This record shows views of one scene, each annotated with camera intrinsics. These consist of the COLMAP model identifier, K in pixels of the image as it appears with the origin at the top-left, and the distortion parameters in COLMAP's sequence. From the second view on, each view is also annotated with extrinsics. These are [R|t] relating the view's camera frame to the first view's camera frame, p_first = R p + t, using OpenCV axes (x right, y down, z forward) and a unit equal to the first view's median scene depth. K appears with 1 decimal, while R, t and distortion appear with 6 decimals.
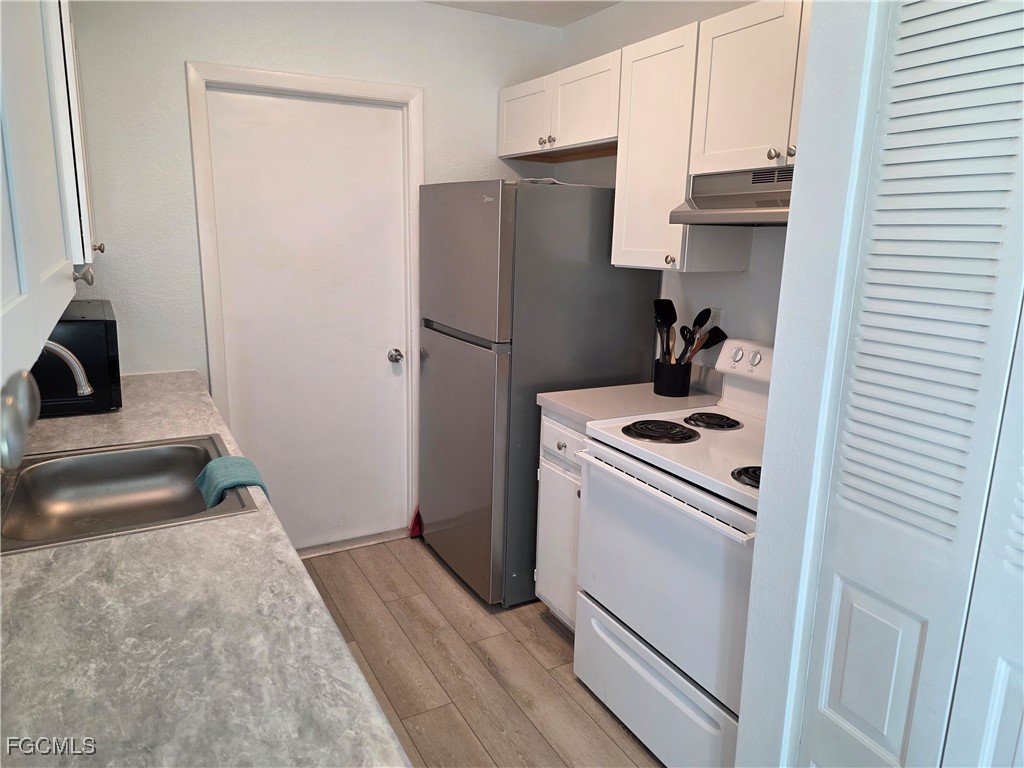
lens RADIAL K [[690.2, 0, 509.1], [0, 690.2, 373.5], [0, 0, 1]] dist [0.058702, -0.065213]
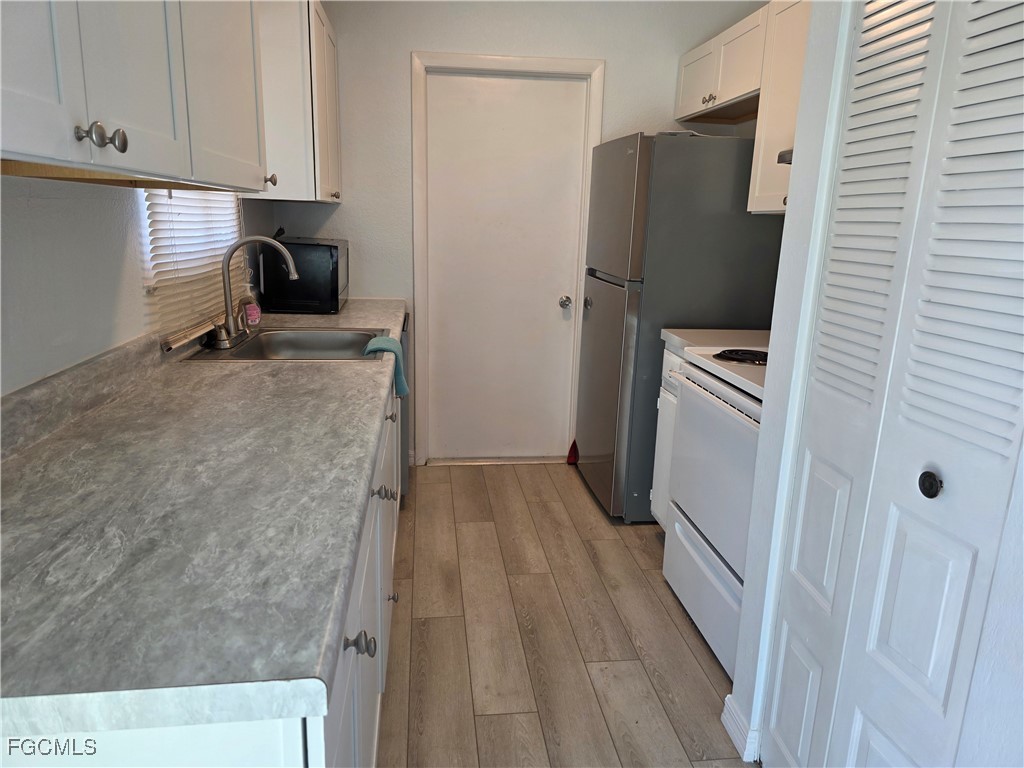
lens RADIAL K [[691.7, 0, 512.0], [0, 691.7, 384.0], [0, 0, 1]] dist [0.061089, -0.060194]
pose [[0.927942, 0.089911, -0.361717, 0.247106], [-0.082987, 0.995947, 0.034668, 0.106563], [0.363368, -0.002152, 0.931643, -0.133209]]
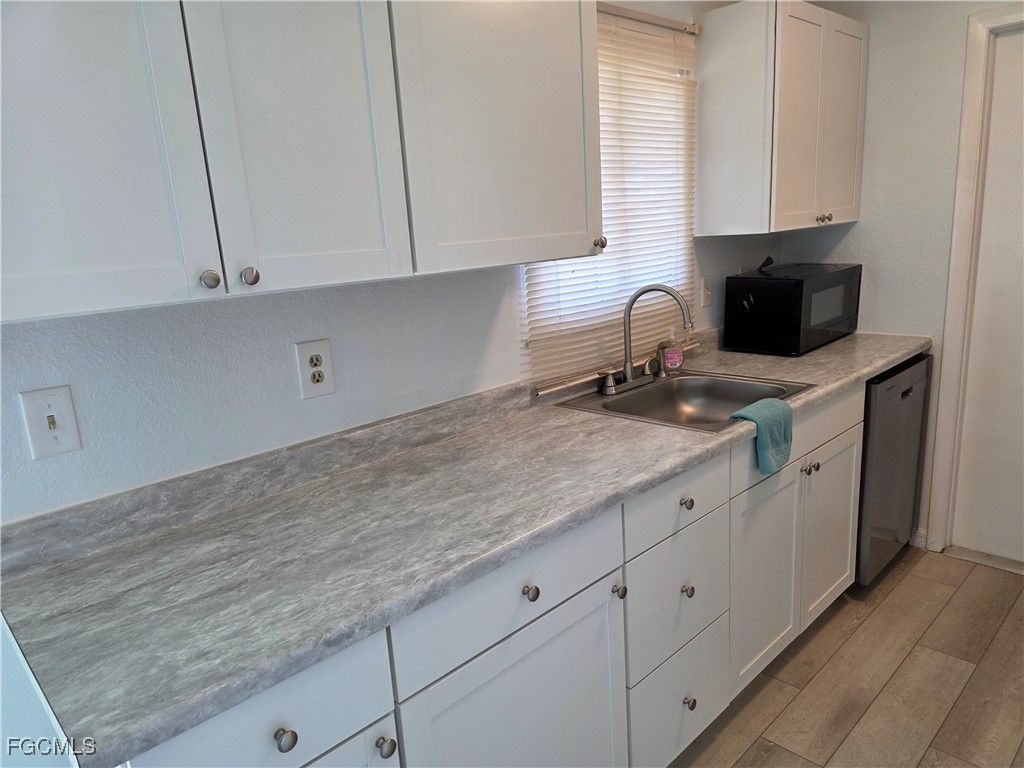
lens RADIAL K [[691.7, 0, 512.0], [0, 691.7, 384.0], [0, 0, 1]] dist [0.061089, -0.060194]
pose [[0.252821, 0.179045, -0.950802, 0.435648], [-0.125718, 0.980475, 0.151204, -0.019092], [0.959310, 0.081305, 0.270394, 0.195920]]
